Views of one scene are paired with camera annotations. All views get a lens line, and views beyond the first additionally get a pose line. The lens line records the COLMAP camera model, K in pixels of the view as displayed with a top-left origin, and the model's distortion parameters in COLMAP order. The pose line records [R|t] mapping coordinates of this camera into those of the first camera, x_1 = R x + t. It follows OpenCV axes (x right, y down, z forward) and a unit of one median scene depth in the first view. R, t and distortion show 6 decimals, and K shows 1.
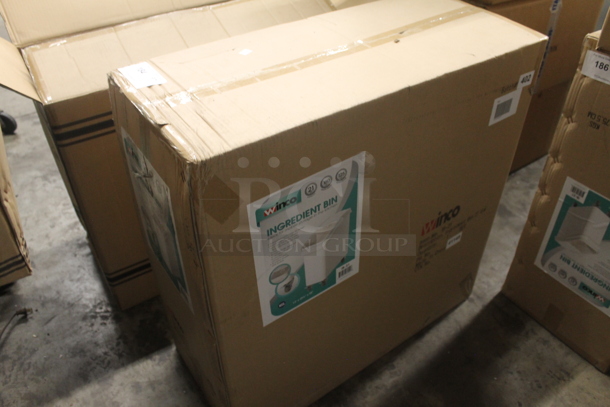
lens RADIAL K [[511.8, 0, 305.0], [0, 511.8, 203.5], [0, 0, 1]] dist [-0.130899, 0.005569]
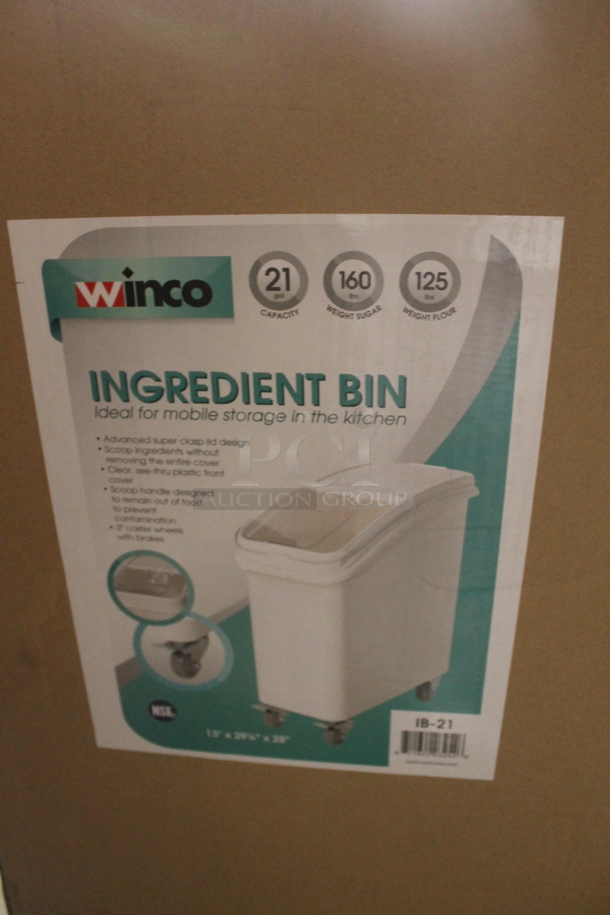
lens RADIAL K [[767.8, 0, 305.0], [0, 767.8, 457.5], [0, 0, 1]] dist [-0.130899, 0.005569]
pose [[0.736747, 0.298706, -0.606612, 0.248903], [-0.442349, 0.891441, -0.098284, 0.073528], [0.511401, 0.340745, 0.788899, 0.658568]]
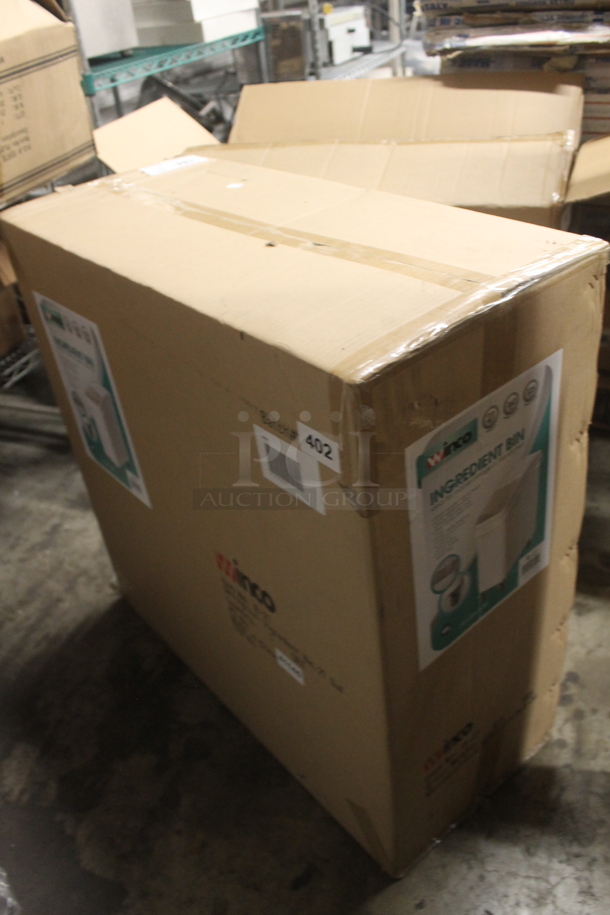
lens RADIAL K [[767.8, 0, 305.0], [0, 767.8, 457.5], [0, 0, 1]] dist [-0.130899, 0.005569]
pose [[0.991133, -0.132758, 0.005579, -0.191850], [0.132618, 0.985736, -0.103620, 0.073449], [0.008257, 0.103441, 0.994601, 0.104815]]
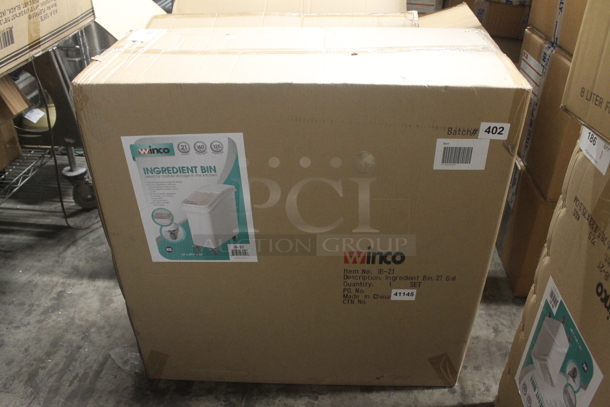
lens RADIAL K [[511.8, 0, 305.0], [0, 511.8, 203.5], [0, 0, 1]] dist [-0.130899, 0.005569]
pose [[0.791172, 0.337148, -0.510273, 0.756506], [-0.384209, 0.923136, 0.014224, -0.029052], [0.475847, 0.184798, 0.859895, 0.158445]]
